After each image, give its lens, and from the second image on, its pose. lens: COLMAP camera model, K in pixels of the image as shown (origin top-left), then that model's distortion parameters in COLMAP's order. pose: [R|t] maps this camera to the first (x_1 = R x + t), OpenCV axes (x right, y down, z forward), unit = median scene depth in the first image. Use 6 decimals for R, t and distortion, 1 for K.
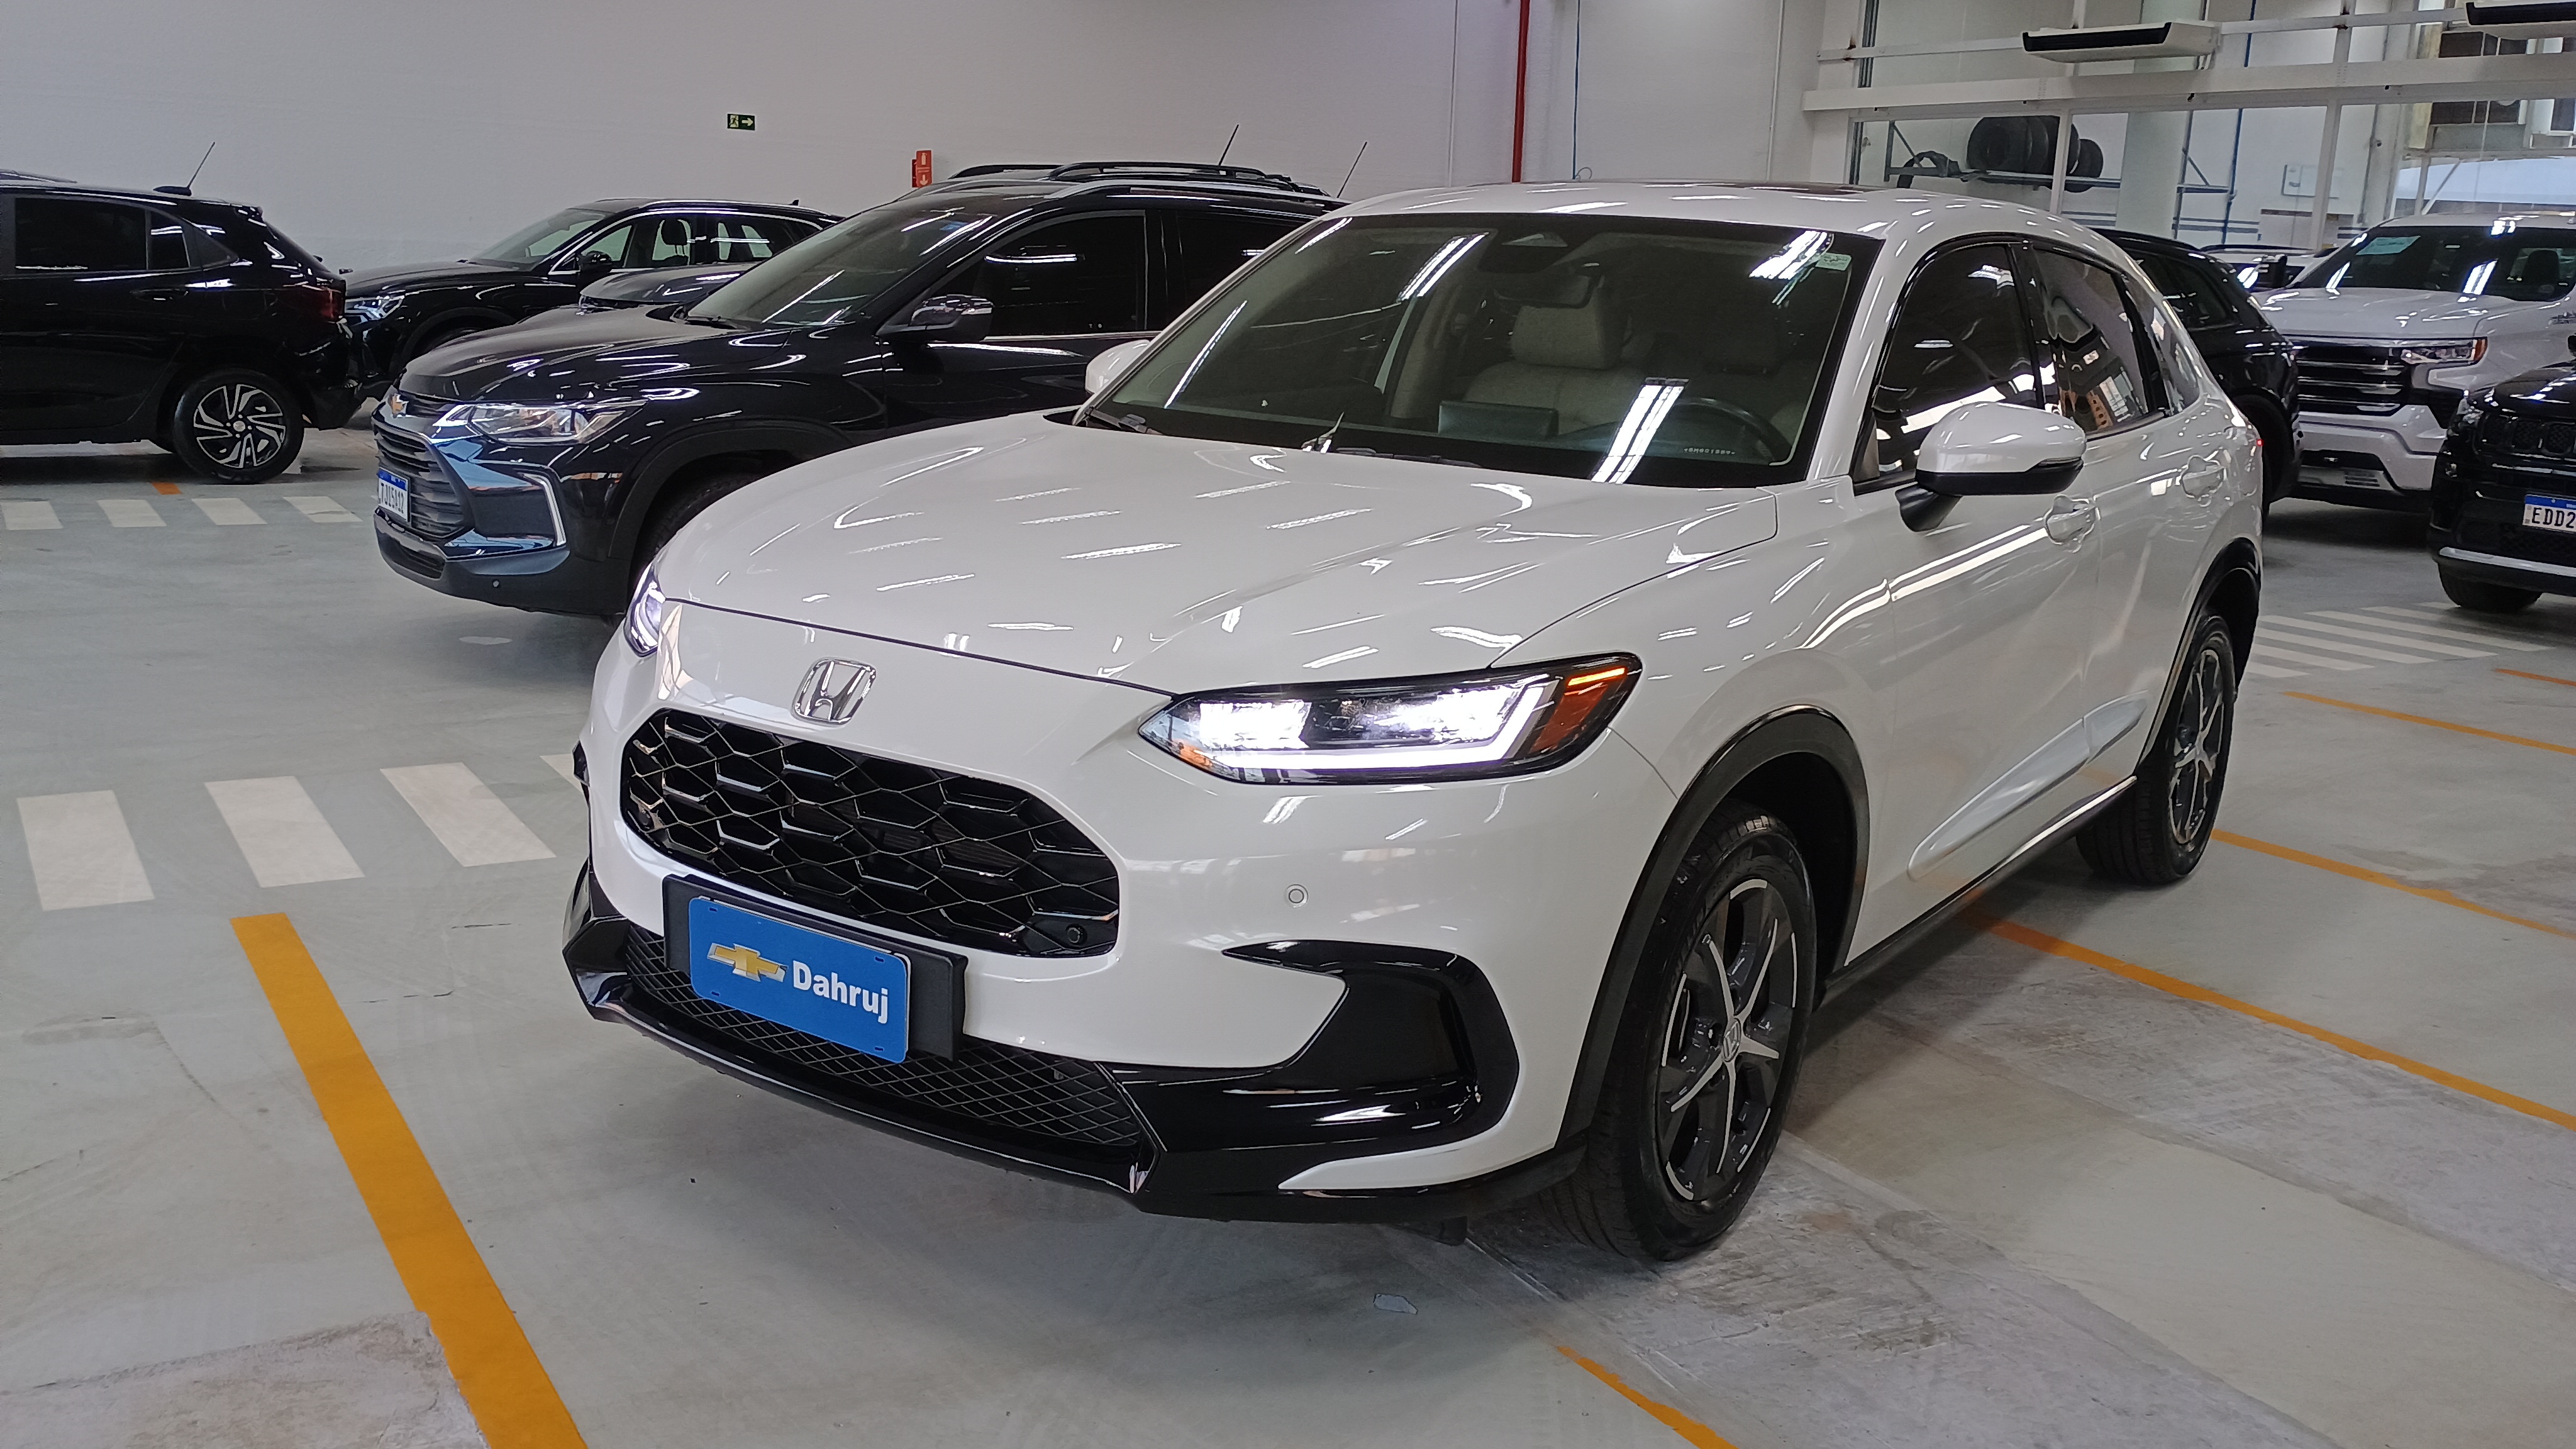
lens RADIAL K [[2247.6, 0, 1285.0], [0, 2247.6, 739.0], [0, 0, 1]] dist [0.050132, -0.041295]
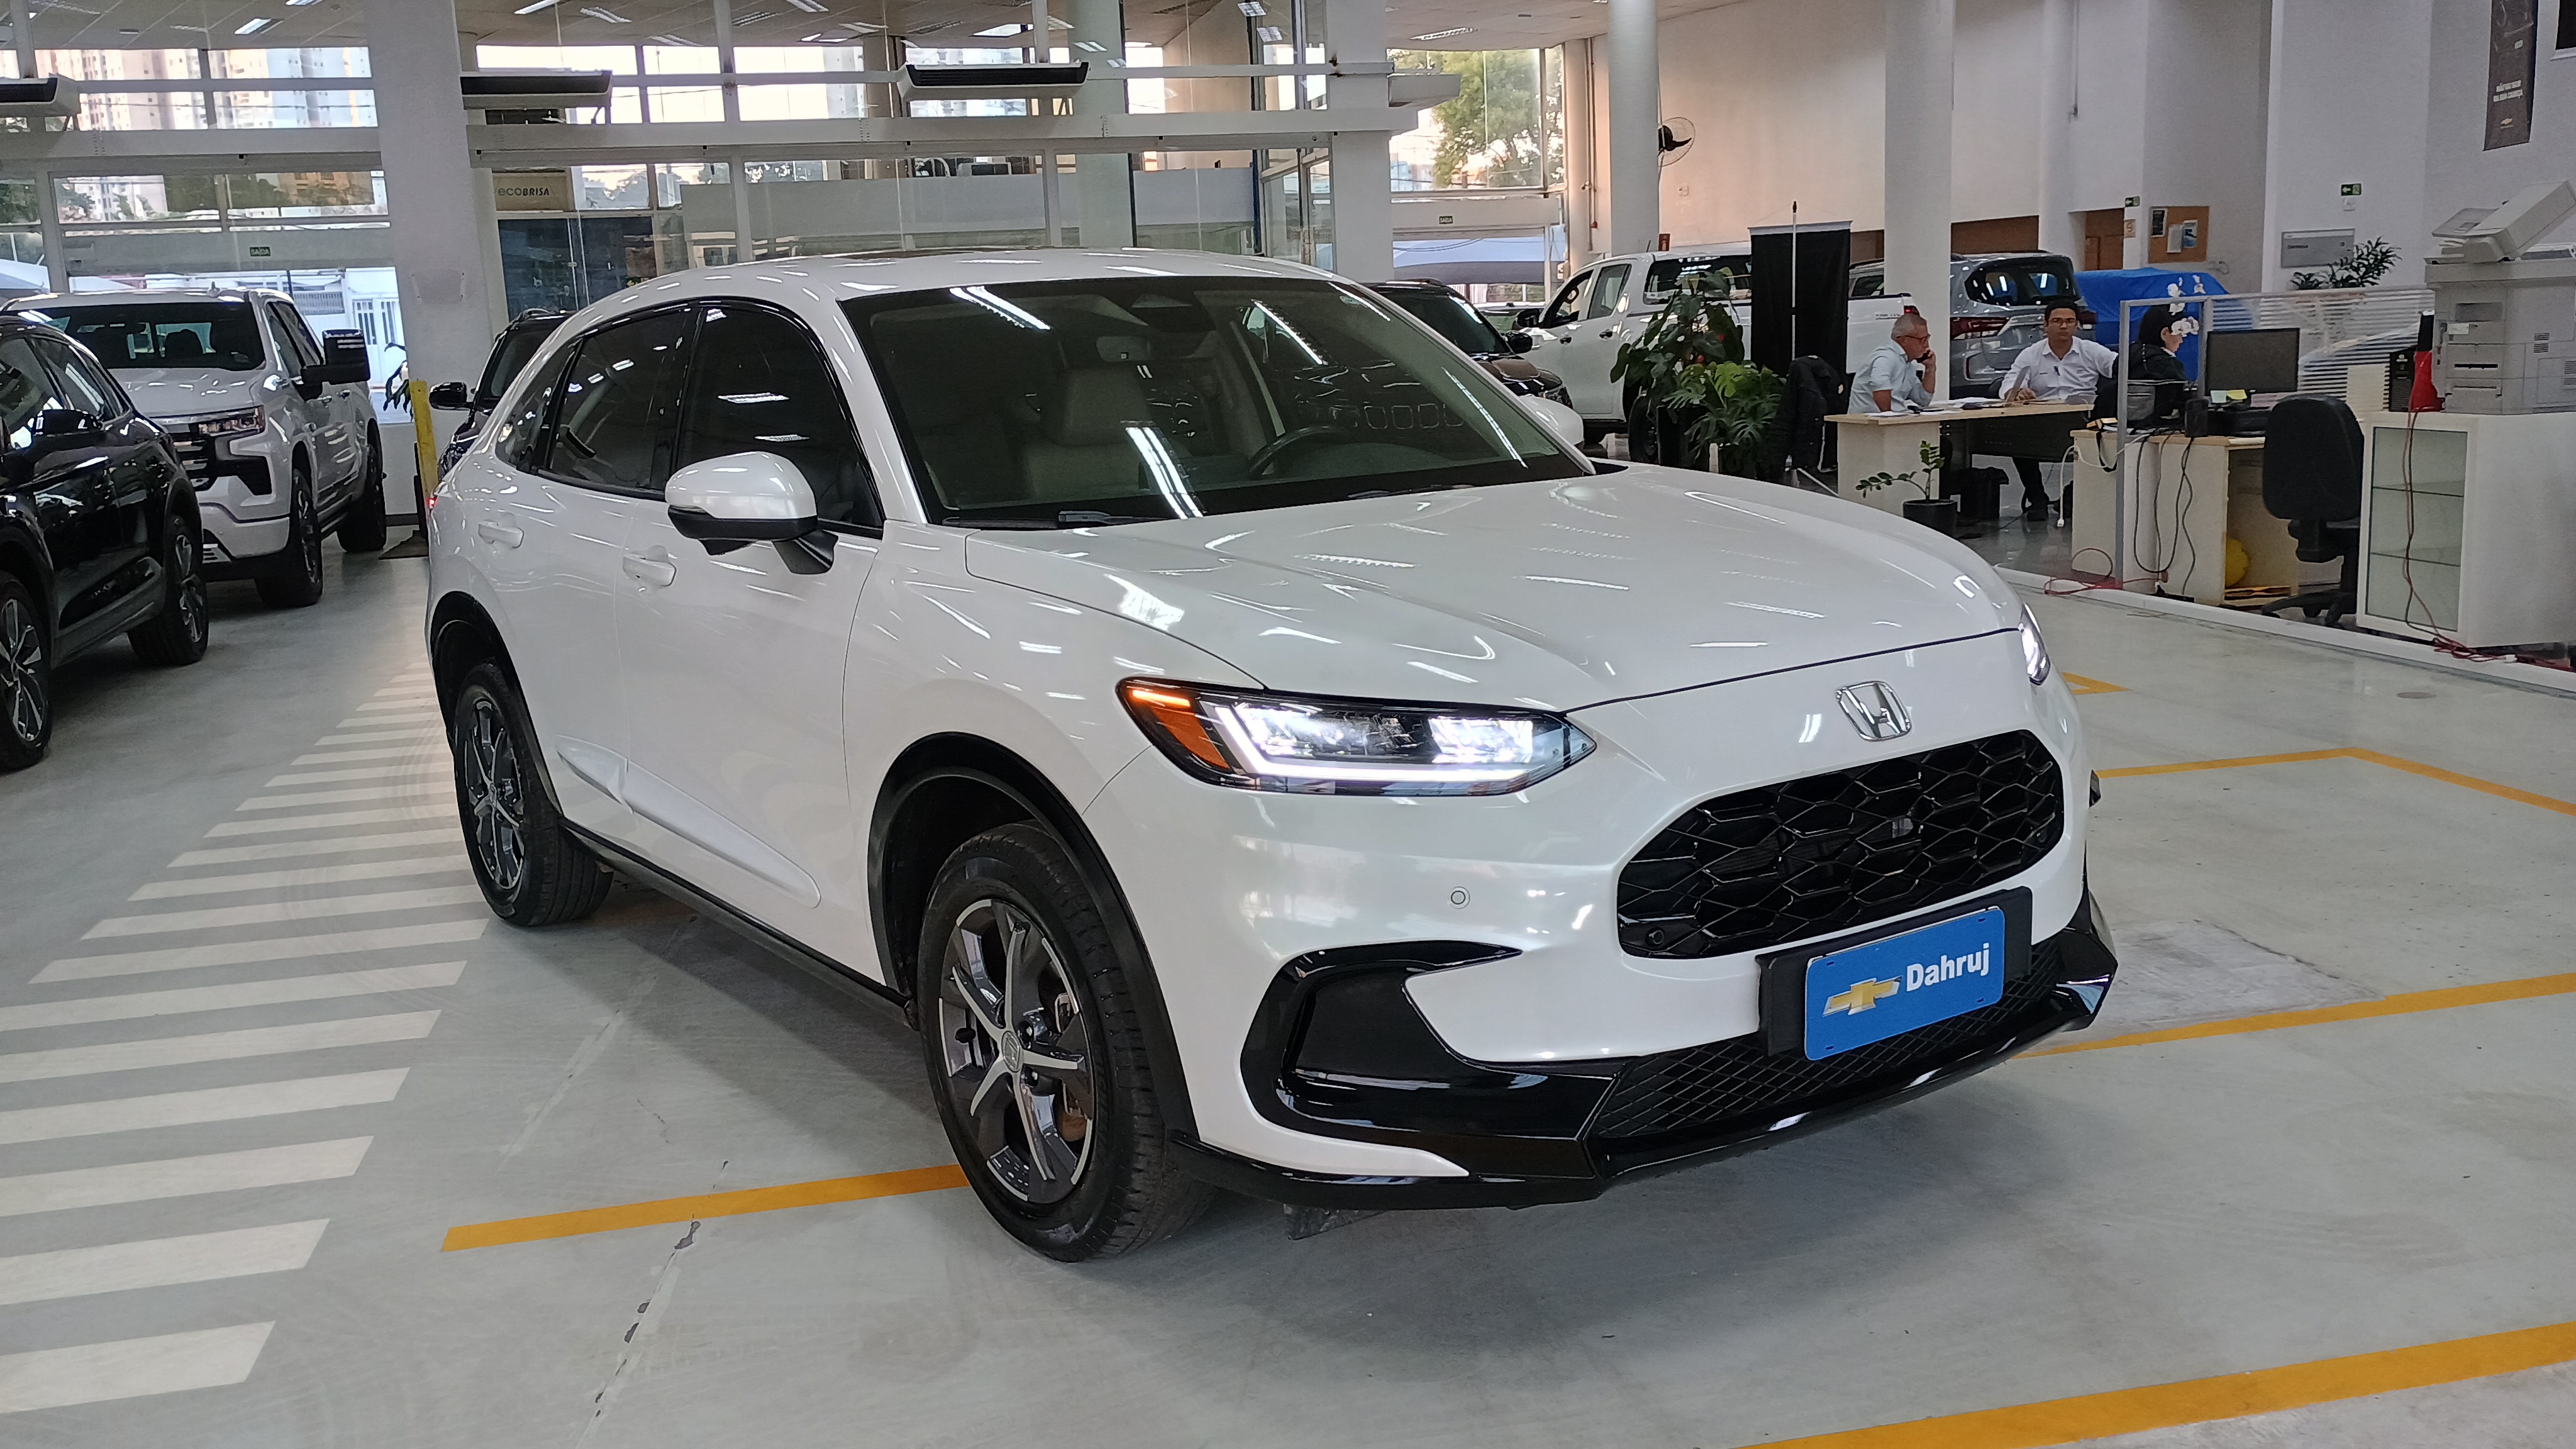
lens RADIAL K [[2247.6, 0, 1301.6], [0, 2247.6, 674.9], [0, 0, 1]] dist [0.050132, -0.041295]
pose [[0.319266, -0.202406, 0.925798, -0.982793], [0.258999, 0.958368, 0.120209, -0.183501], [-0.911586, 0.201402, 0.358397, 0.655337]]
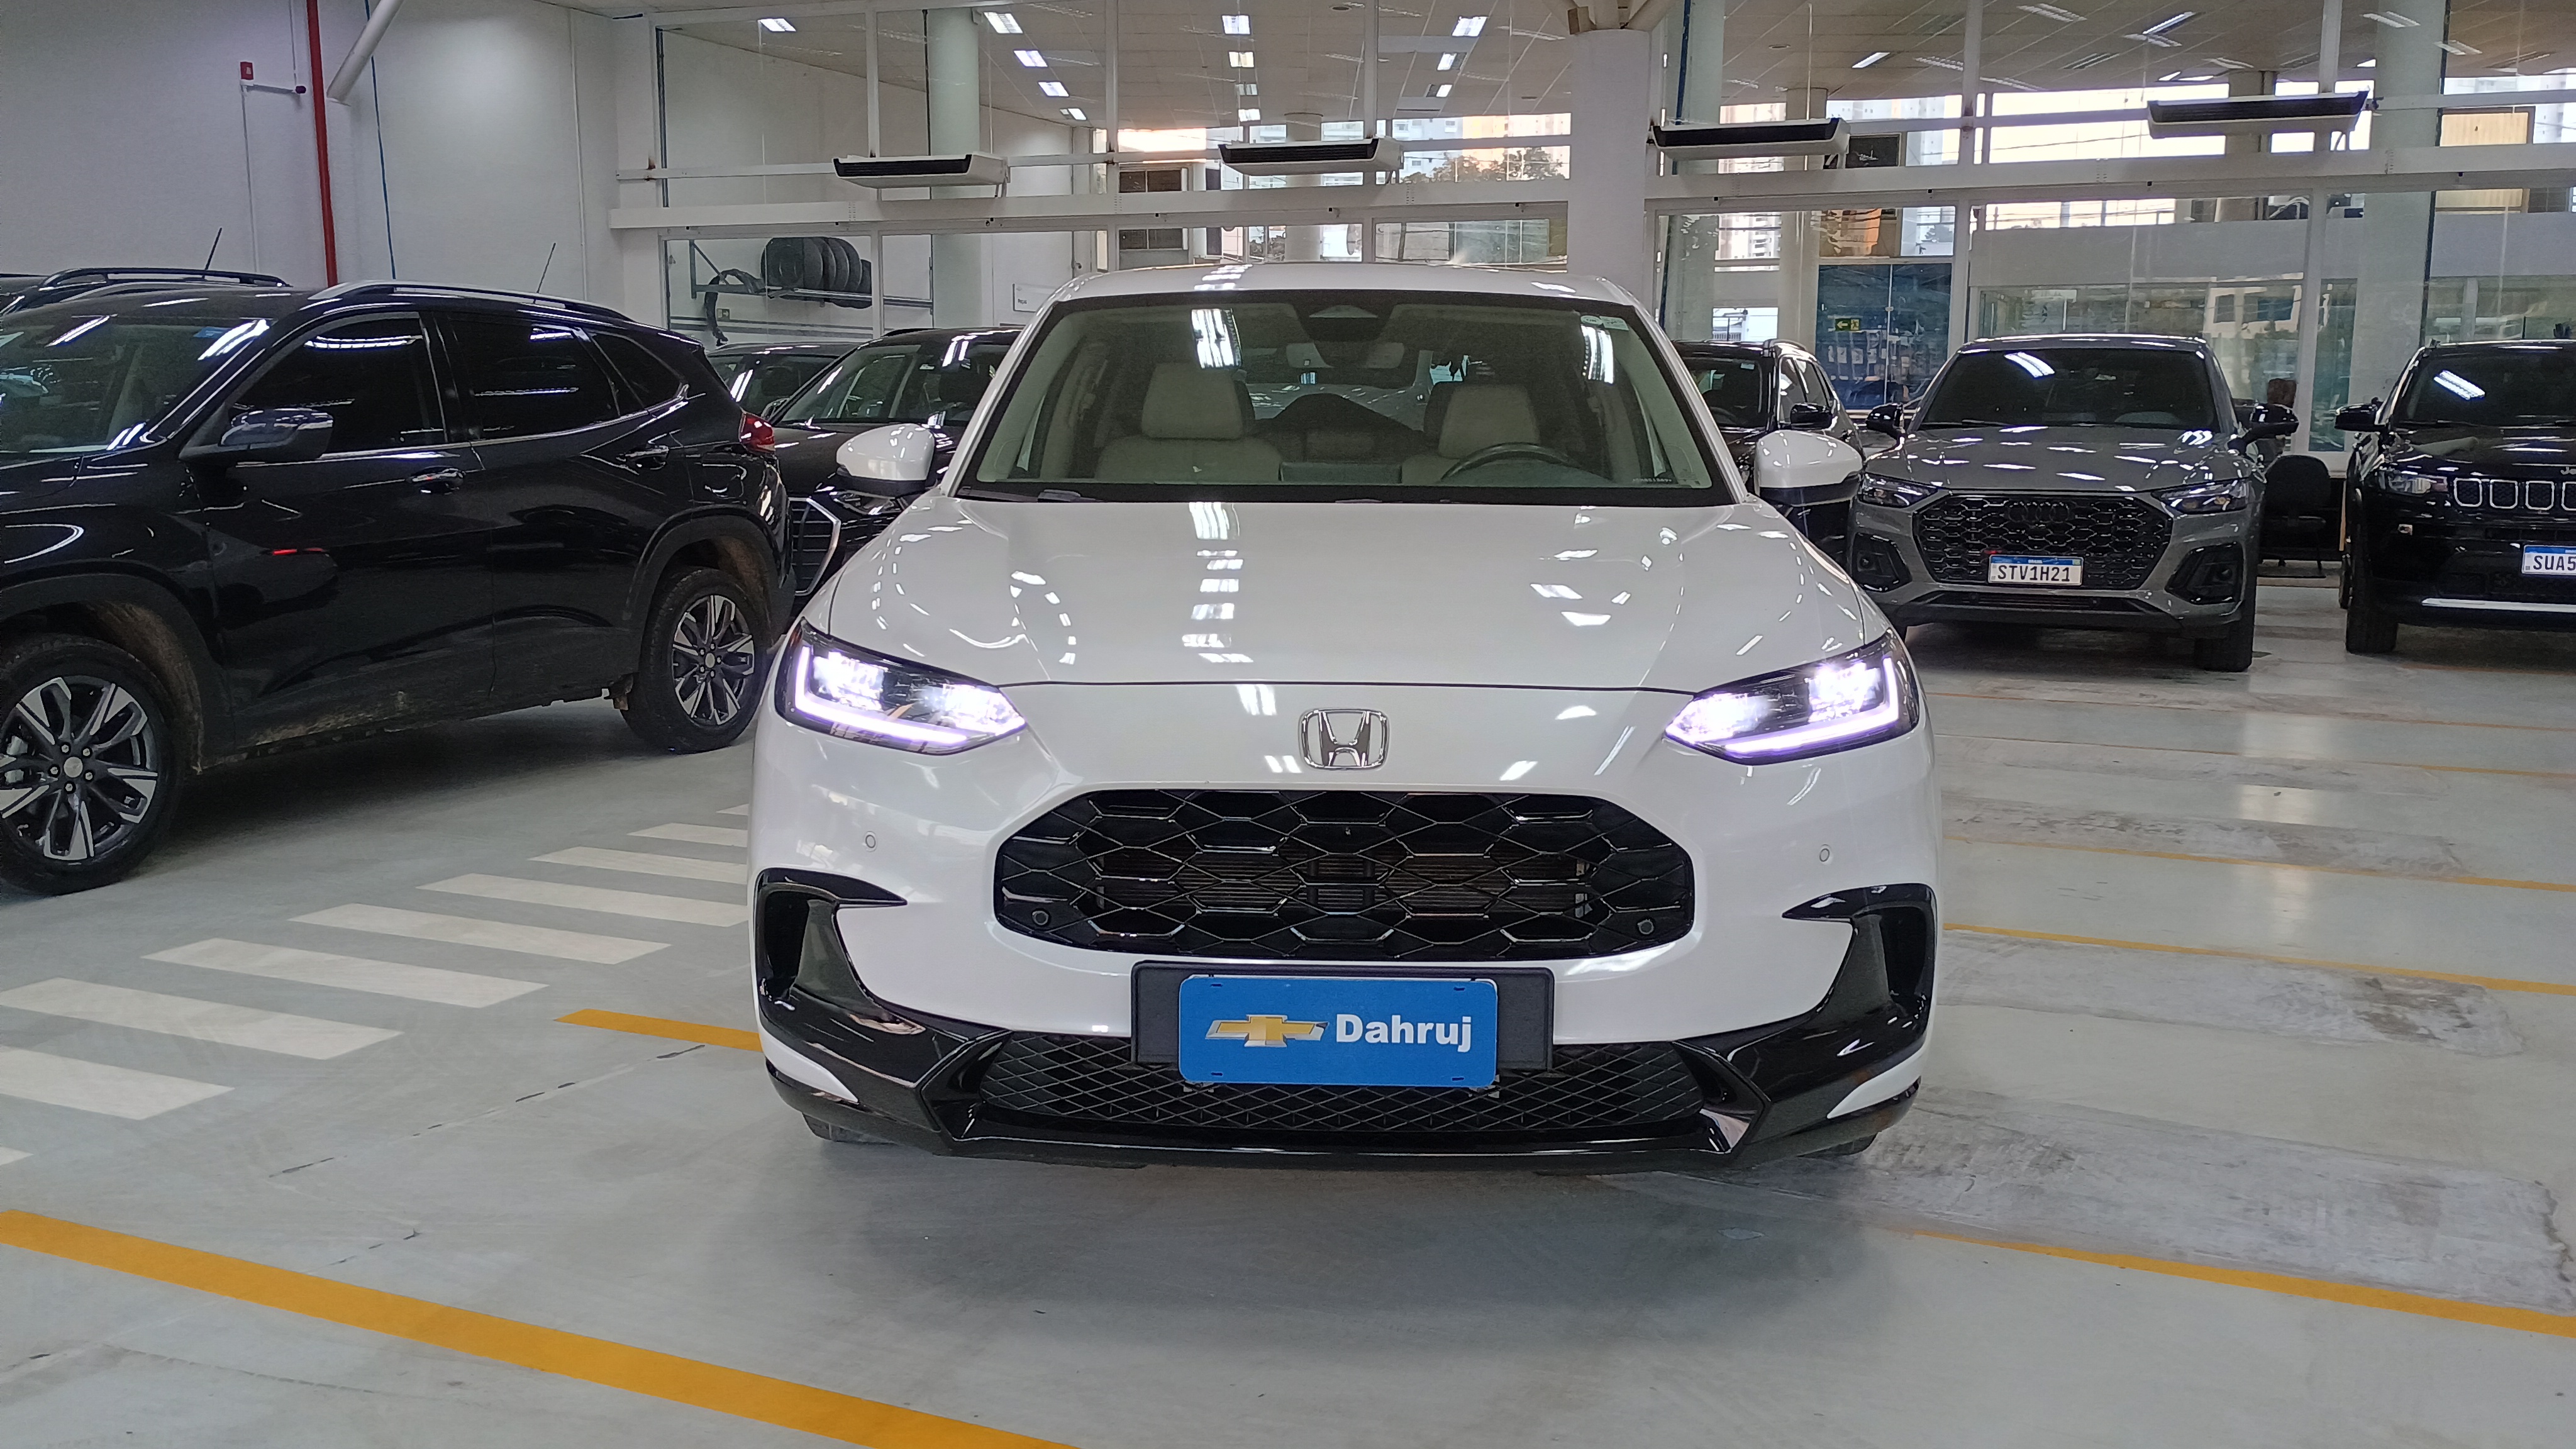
lens RADIAL K [[2247.6, 0, 1283.7], [0, 2247.6, 705.0], [0, 0, 1]] dist [0.050132, -0.041295]
pose [[0.827413, -0.109665, 0.550783, -0.592161], [0.146286, 0.988979, -0.022844, -0.013417], [-0.542207, 0.099474, 0.834336, 0.132891]]
